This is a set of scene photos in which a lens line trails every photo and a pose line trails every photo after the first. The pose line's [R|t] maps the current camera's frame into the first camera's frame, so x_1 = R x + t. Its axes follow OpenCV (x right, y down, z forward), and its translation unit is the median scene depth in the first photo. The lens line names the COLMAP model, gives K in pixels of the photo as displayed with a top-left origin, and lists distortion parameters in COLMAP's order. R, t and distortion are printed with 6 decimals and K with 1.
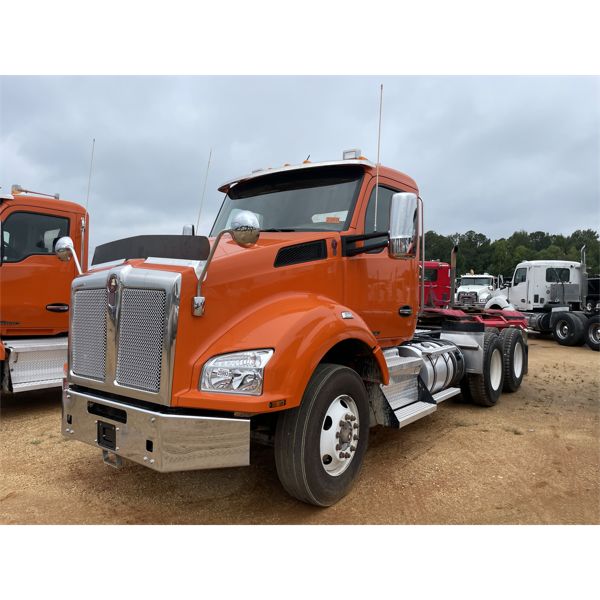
lens RADIAL K [[486.5, 0, 298.3], [0, 486.5, 286.1], [0, 0, 1]] dist [0.001218, -0.003994]
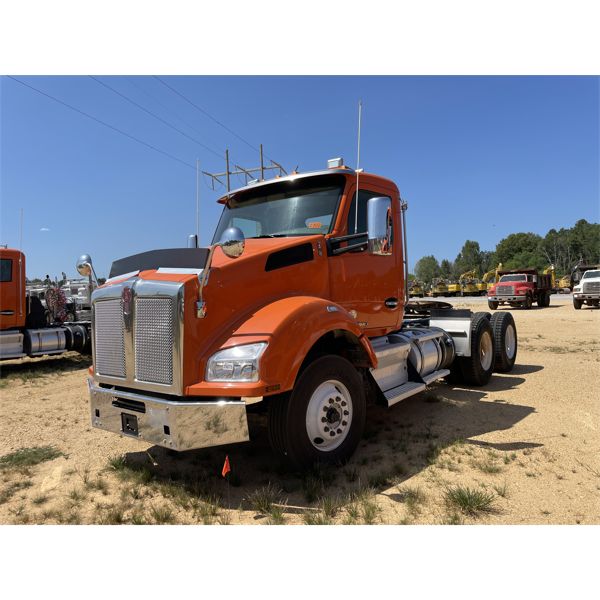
lens RADIAL K [[480.8, 0, 301.7], [0, 480.8, 293.4], [0, 0, 1]] dist [0.001572, 0.000365]
pose [[0.998297, -0.055594, -0.017663, 0.050837], [0.056034, 0.998104, 0.025488, -0.011167], [0.016213, -0.026434, 0.999519, -0.127292]]
